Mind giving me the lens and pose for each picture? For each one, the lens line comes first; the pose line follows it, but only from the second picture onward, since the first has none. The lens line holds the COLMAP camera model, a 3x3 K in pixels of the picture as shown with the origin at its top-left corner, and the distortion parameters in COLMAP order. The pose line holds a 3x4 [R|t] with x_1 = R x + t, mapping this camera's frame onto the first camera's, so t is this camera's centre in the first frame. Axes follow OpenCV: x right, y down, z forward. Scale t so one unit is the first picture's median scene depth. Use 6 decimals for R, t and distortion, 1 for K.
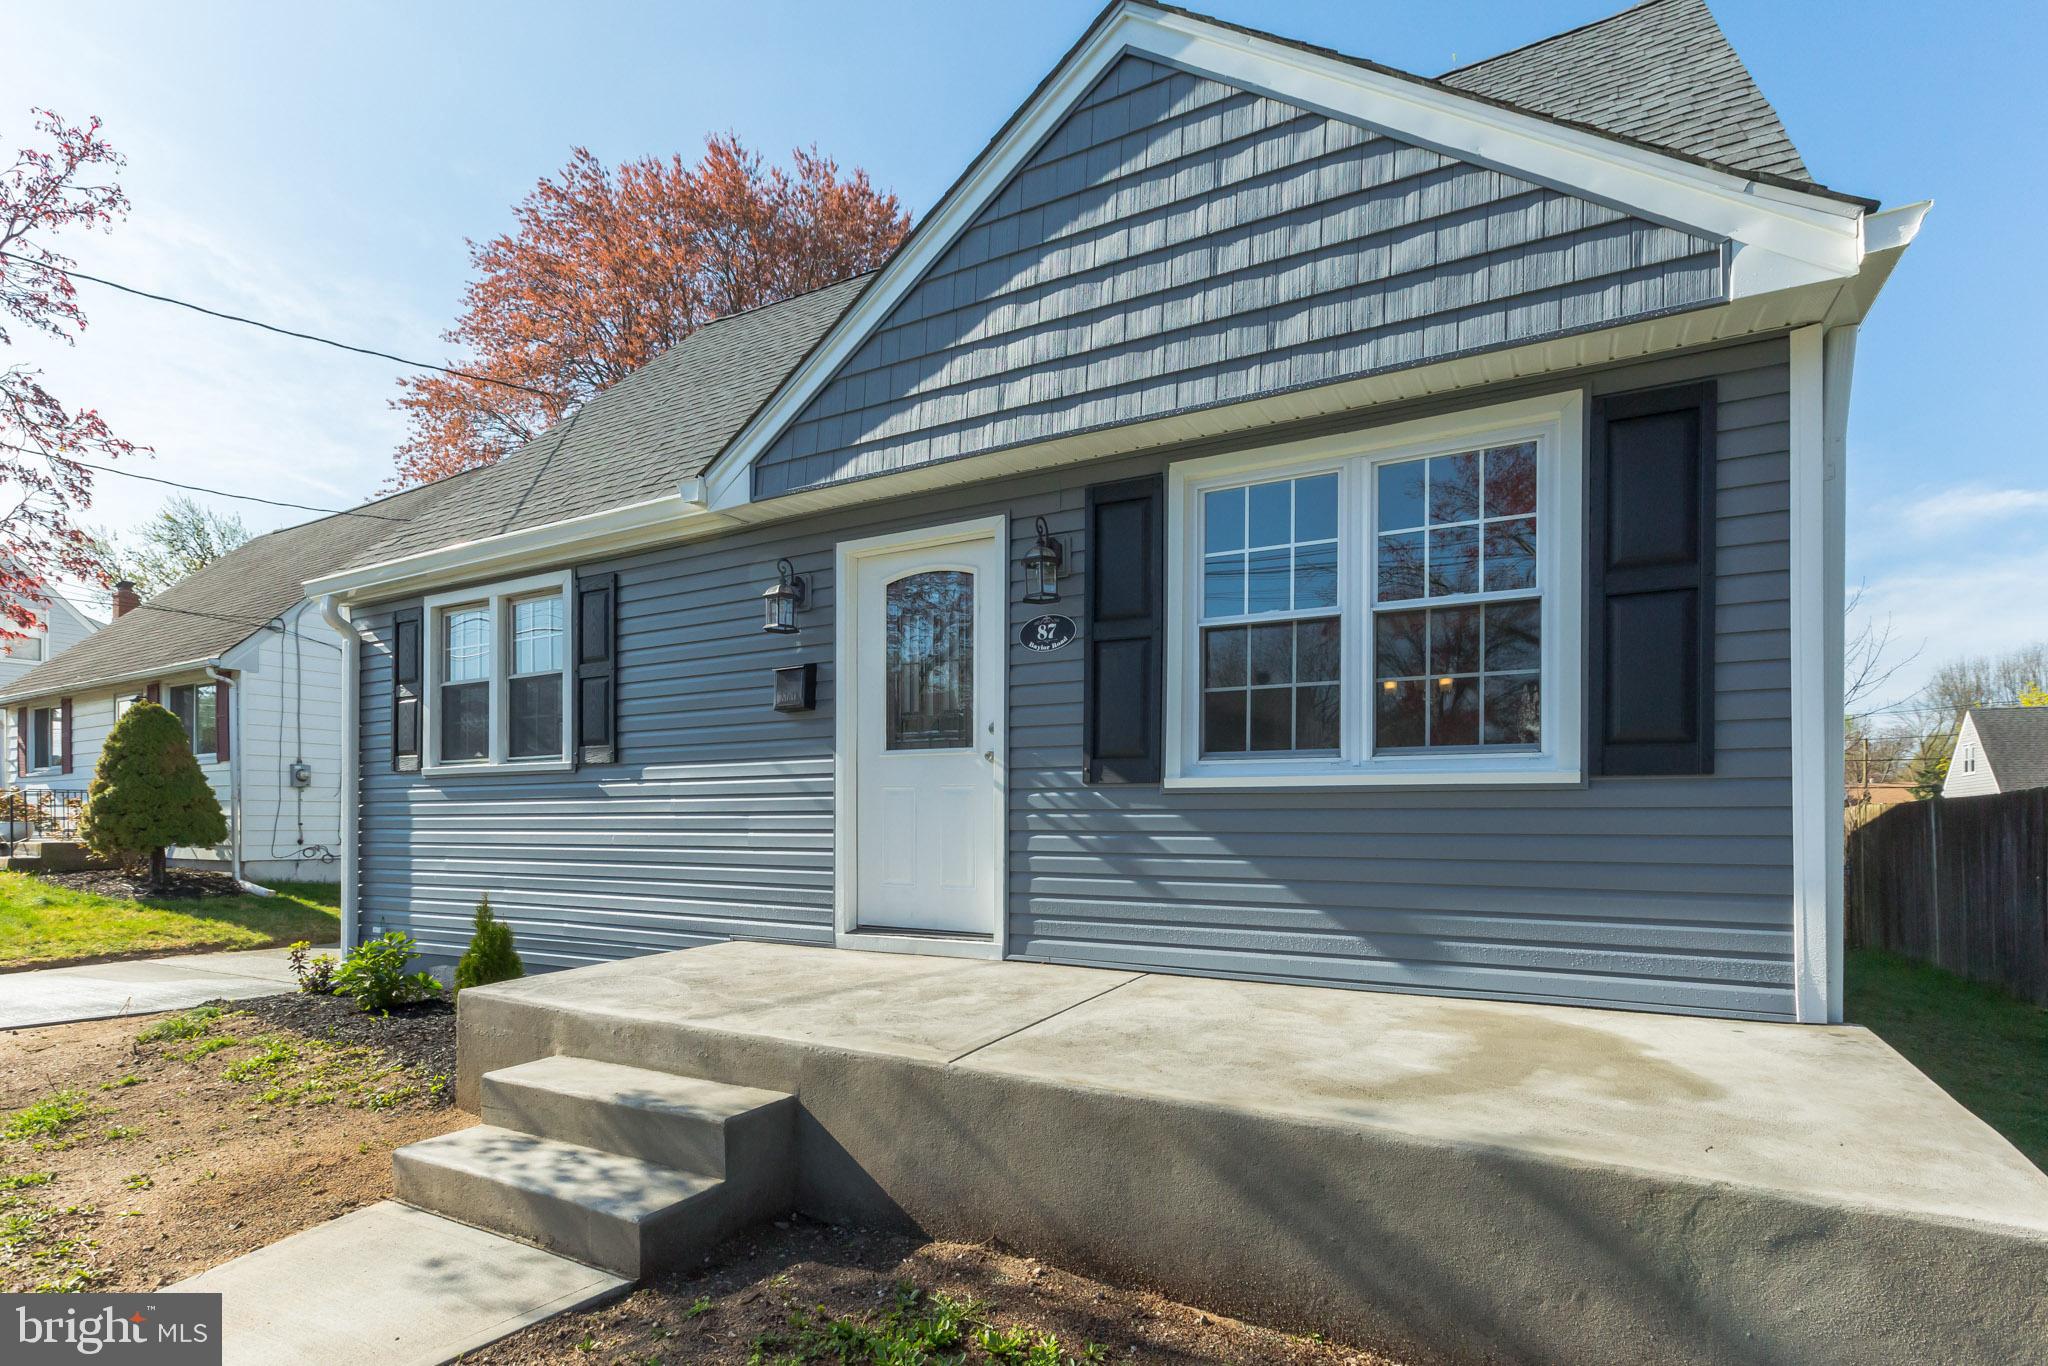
lens RADIAL K [[923.1, 0, 1021.8], [0, 923.1, 832.5], [0, 0, 1]] dist [-0.001524, -0.000578]
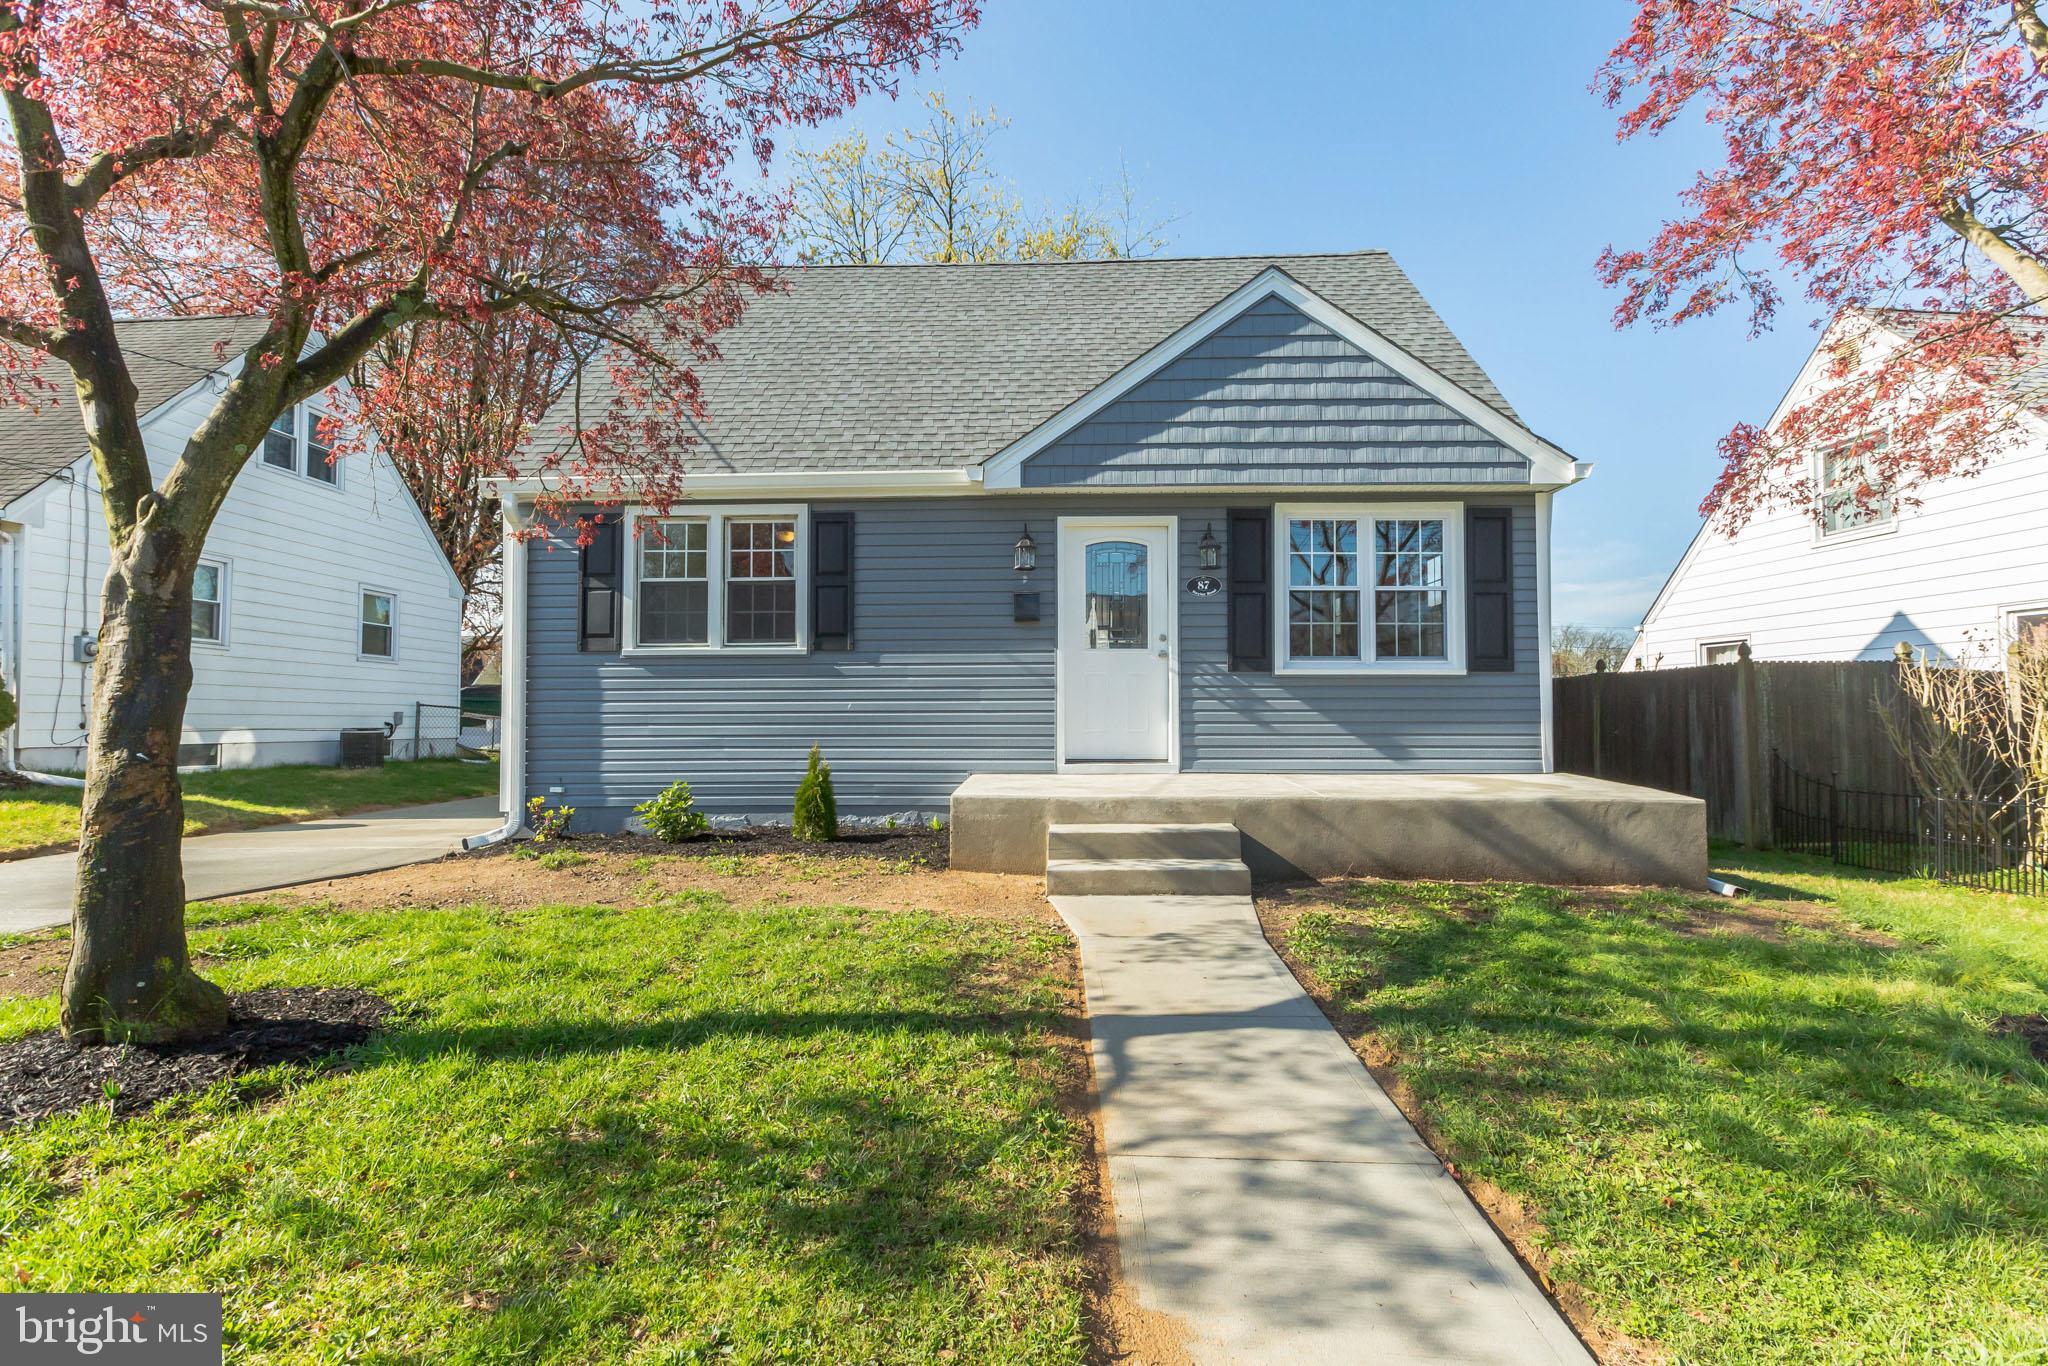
lens RADIAL K [[885.8, 0, 1011.1], [0, 885.8, 703.3], [0, 0, 1]] dist [-0.012214, 0.007978]
pose [[0.899127, 0.003606, 0.437672, -1.120363], [0.007988, 0.999664, -0.024648, 0.050322], [-0.437614, 0.025658, 0.898797, -0.380107]]
